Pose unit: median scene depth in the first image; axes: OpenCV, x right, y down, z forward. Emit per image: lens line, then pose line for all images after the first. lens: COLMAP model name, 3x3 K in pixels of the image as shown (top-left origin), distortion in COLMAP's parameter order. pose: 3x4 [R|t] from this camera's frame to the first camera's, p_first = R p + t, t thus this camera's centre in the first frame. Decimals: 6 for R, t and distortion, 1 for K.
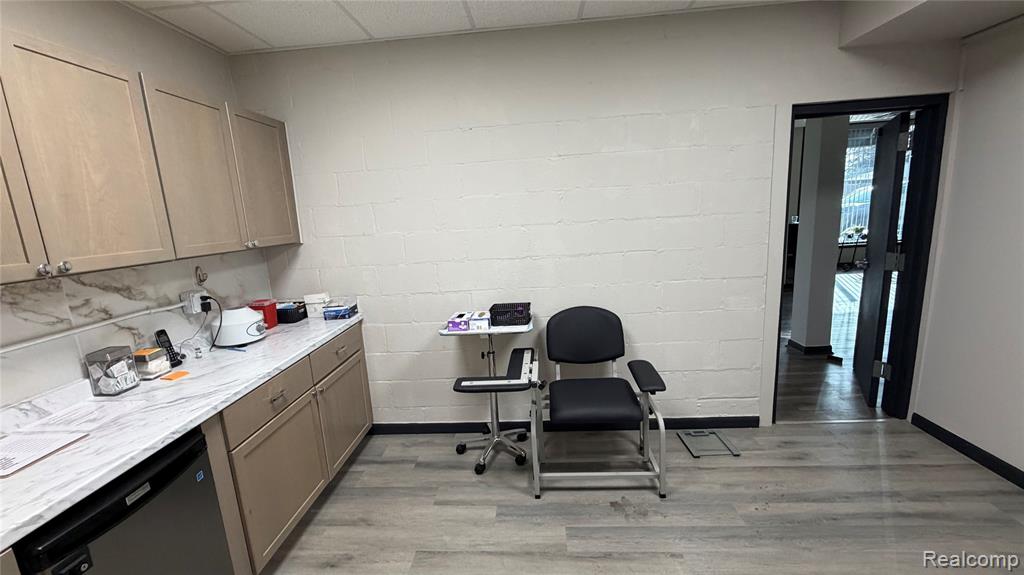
lens RADIAL K [[406.7, 0, 509.1], [0, 406.7, 286.5], [0, 0, 1]] dist [-0.003134, -0.000257]
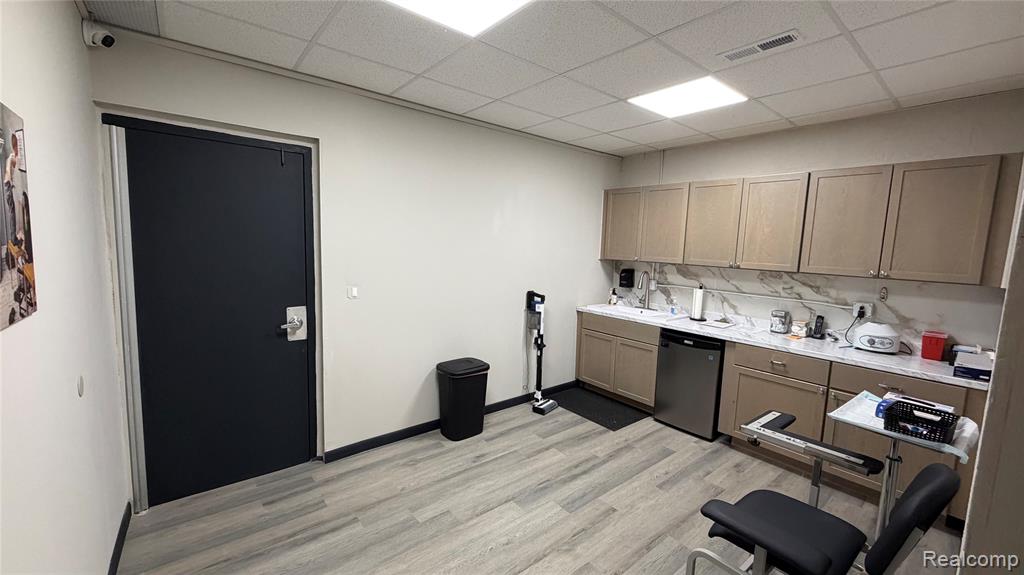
lens RADIAL K [[406.7, 0, 510.7], [0, 406.7, 287.0], [0, 0, 1]] dist [-0.003134, -0.000257]
pose [[-0.731344, 0.109256, -0.673200, 1.269138], [-0.118019, 0.951920, 0.282702, -0.348918], [0.671720, 0.286203, -0.683287, 1.347332]]
